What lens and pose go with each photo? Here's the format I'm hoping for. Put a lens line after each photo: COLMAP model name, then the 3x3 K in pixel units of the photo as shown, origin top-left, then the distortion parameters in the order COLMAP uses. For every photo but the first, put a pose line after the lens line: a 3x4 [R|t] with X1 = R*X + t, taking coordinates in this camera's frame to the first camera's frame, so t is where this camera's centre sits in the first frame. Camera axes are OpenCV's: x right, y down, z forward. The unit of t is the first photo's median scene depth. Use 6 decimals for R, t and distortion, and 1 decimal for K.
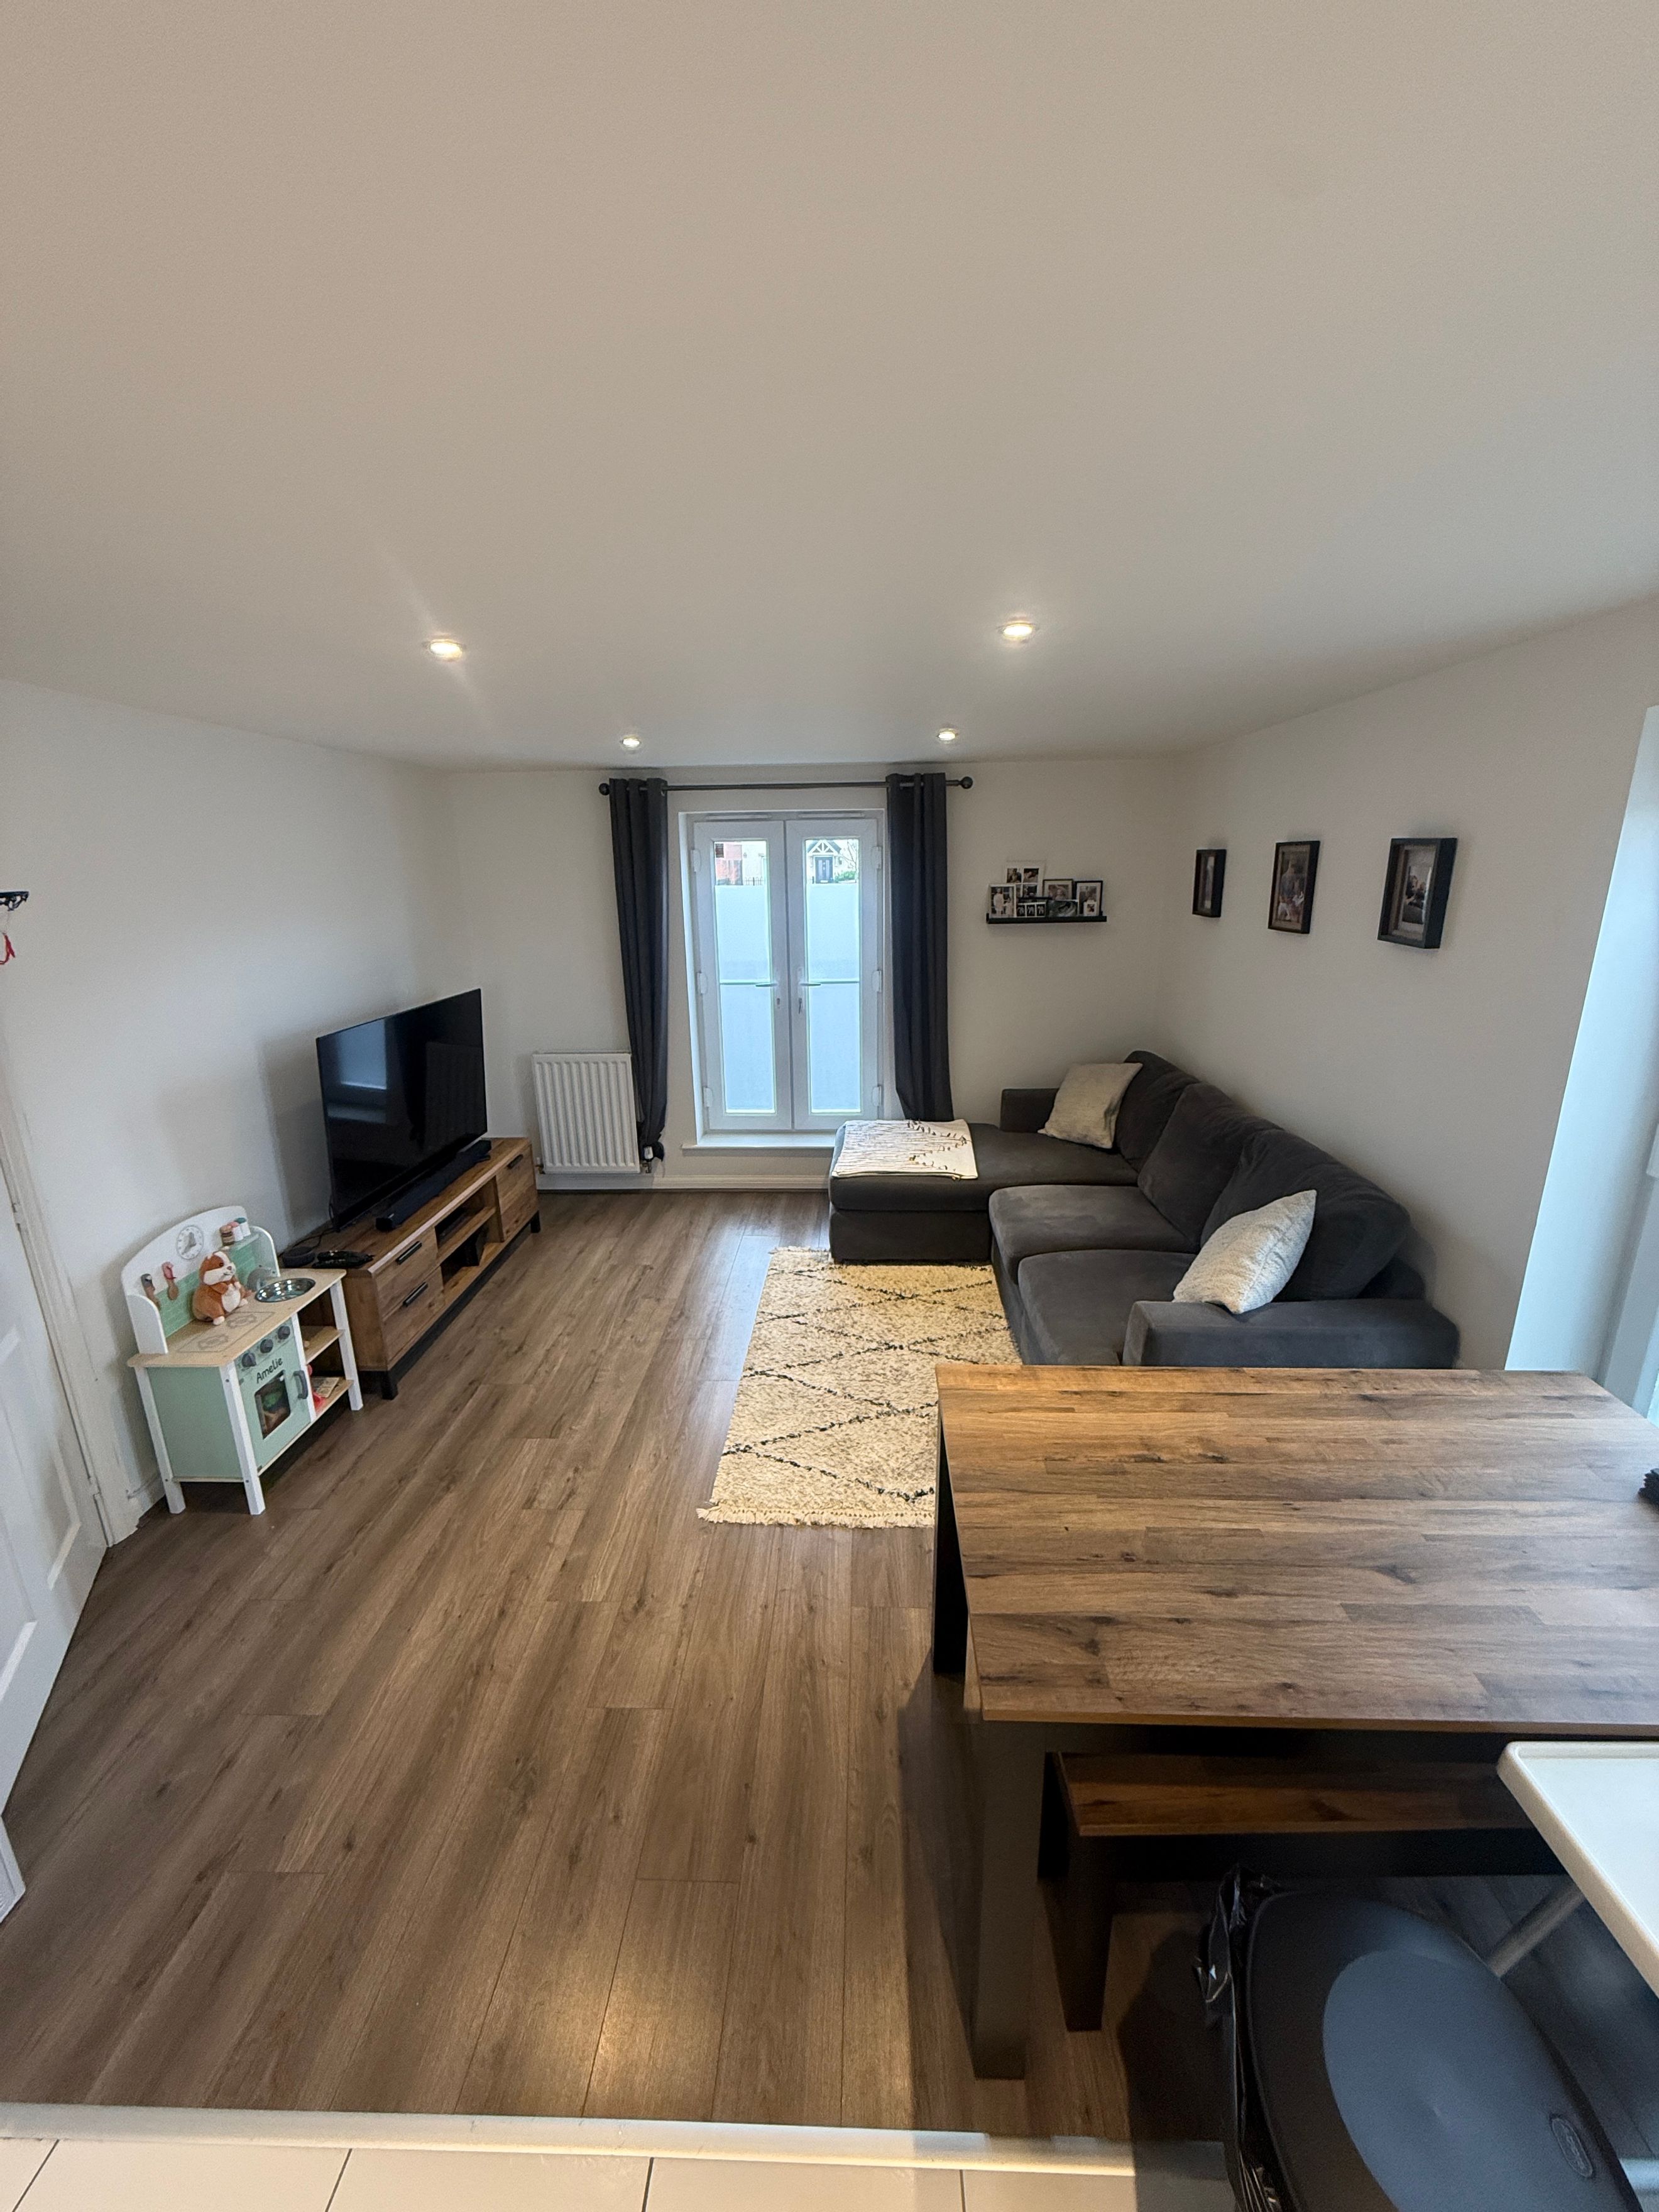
lens RADIAL K [[881.9, 0, 834.4], [0, 881.9, 1104.8], [0, 0, 1]] dist [-0.002240, -0.000401]
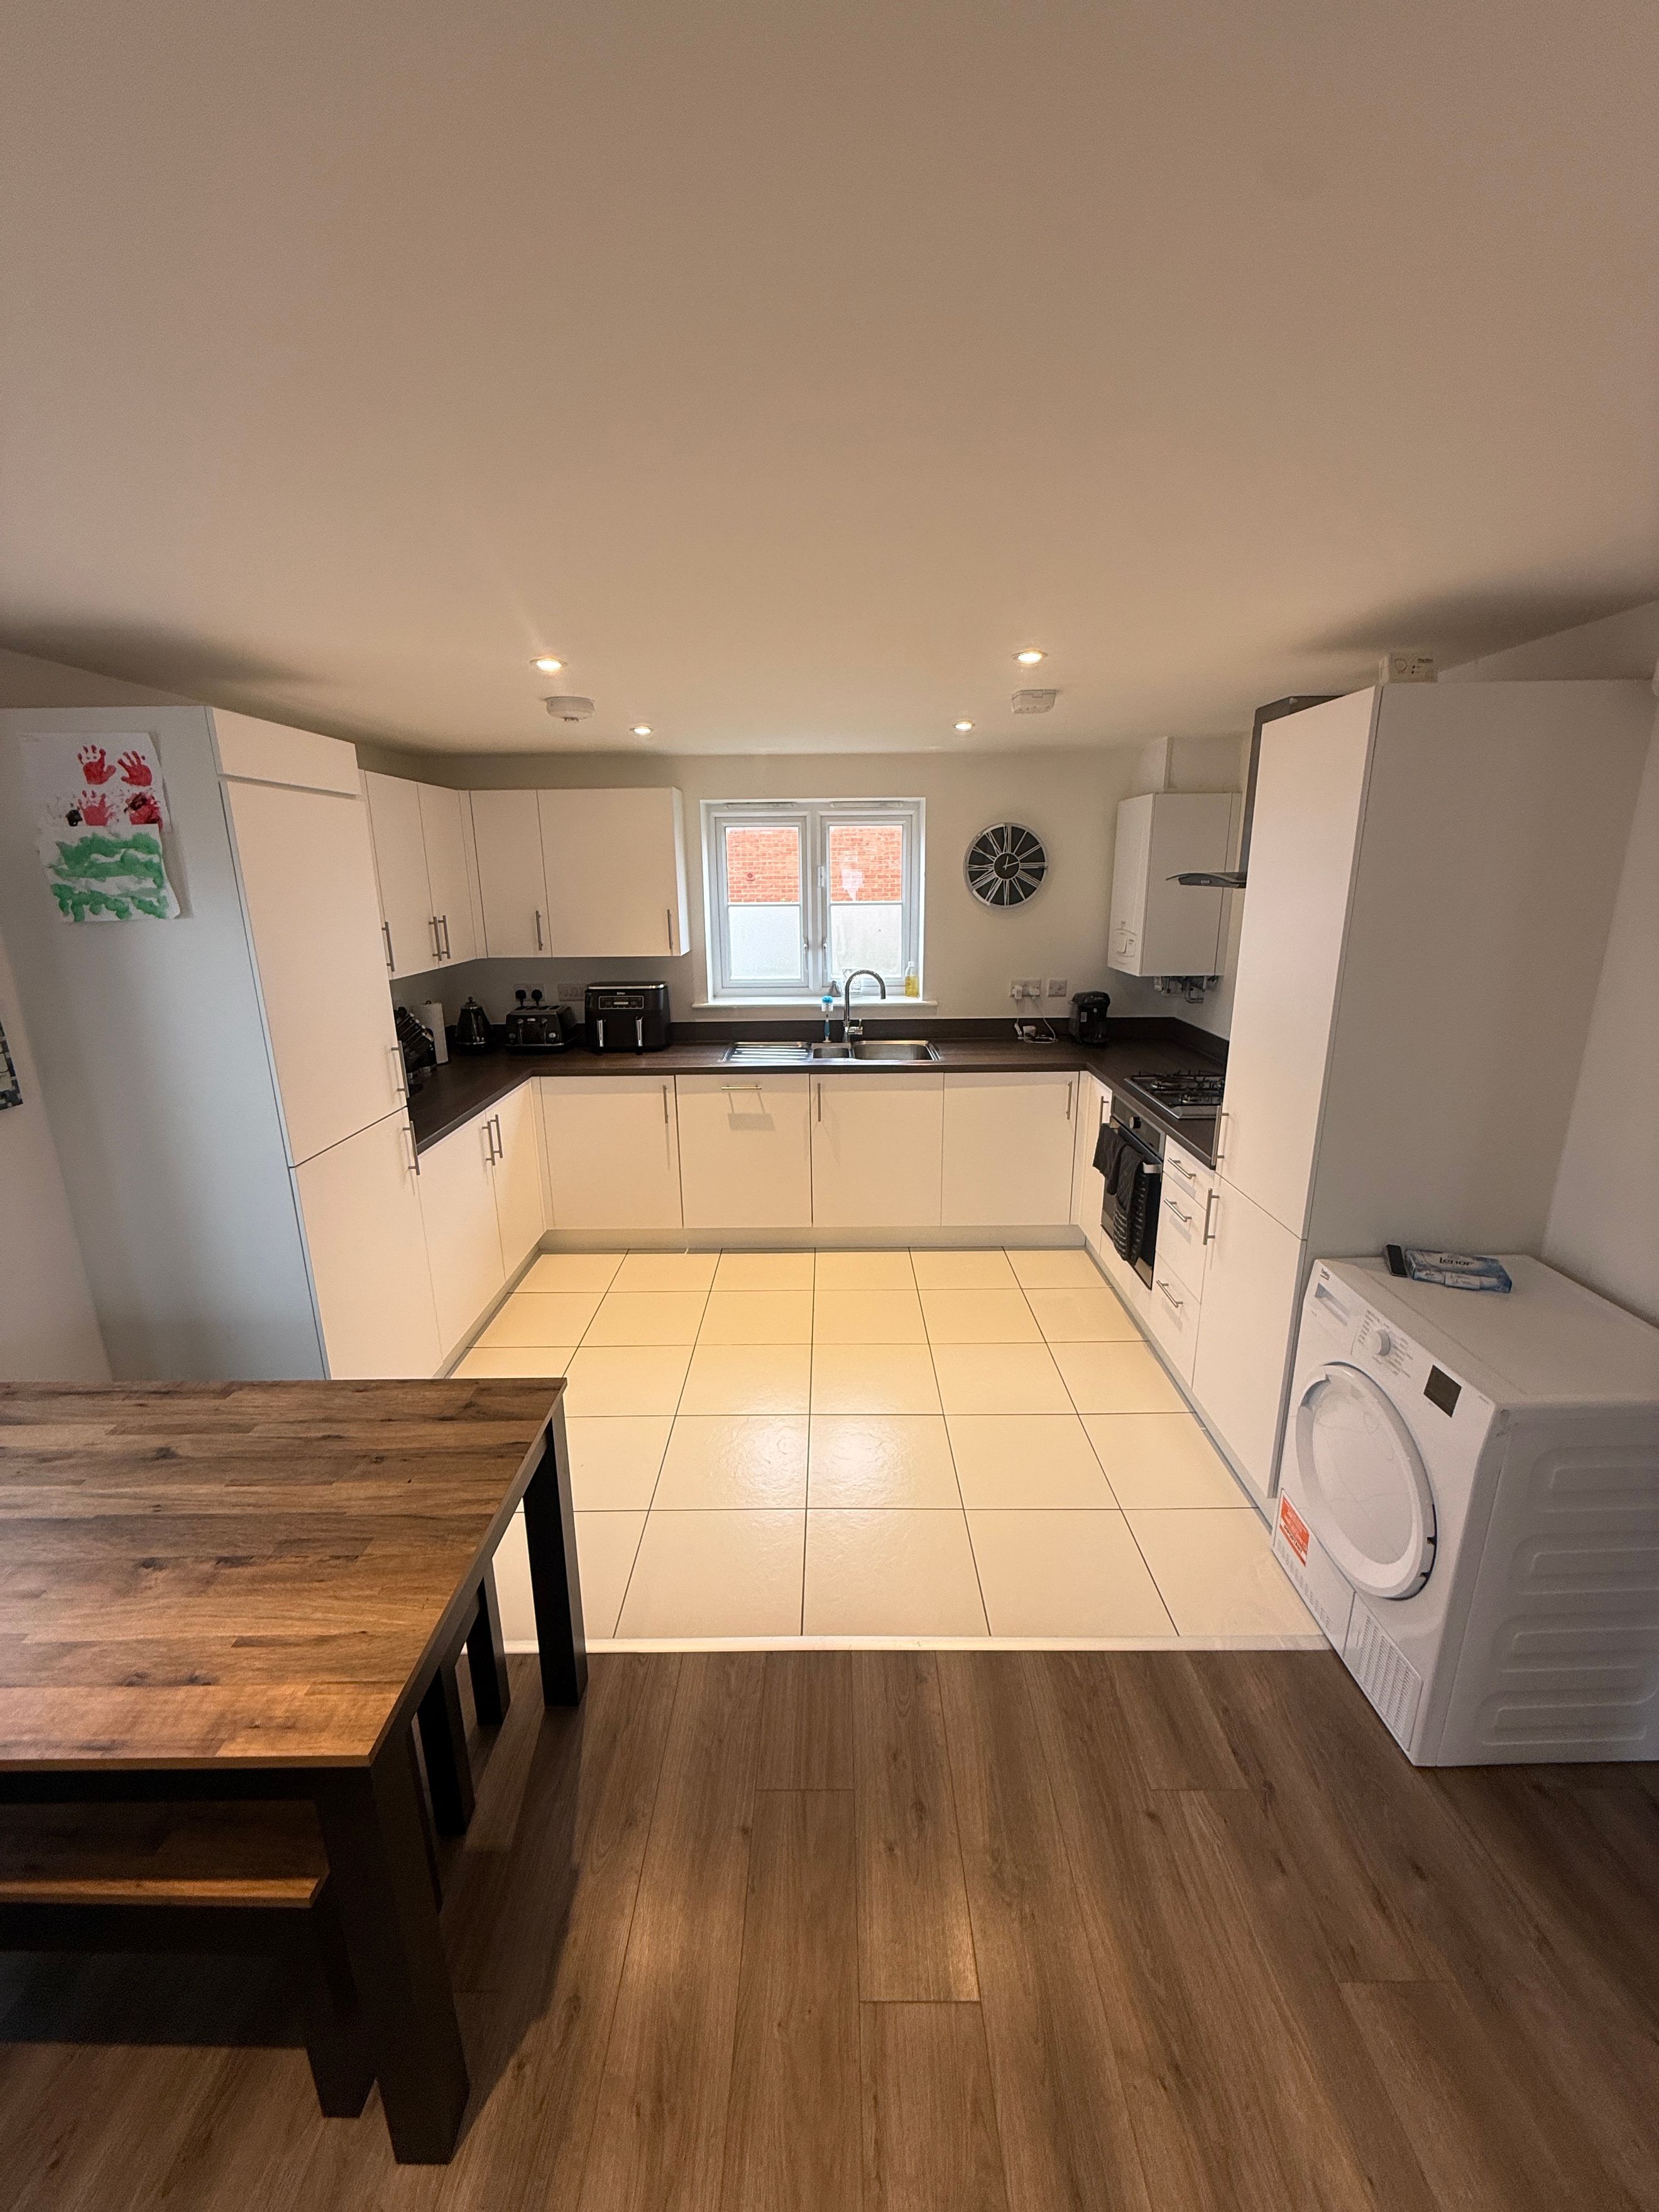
lens RADIAL K [[881.9, 0, 832.6], [0, 881.9, 1104.4], [0, 0, 1]] dist [-0.002240, -0.000401]
pose [[-0.999167, 0.031685, -0.025699, -0.197184], [0.014306, 0.862049, 0.506623, -0.373419], [0.038206, 0.505833, -0.861785, 1.483326]]
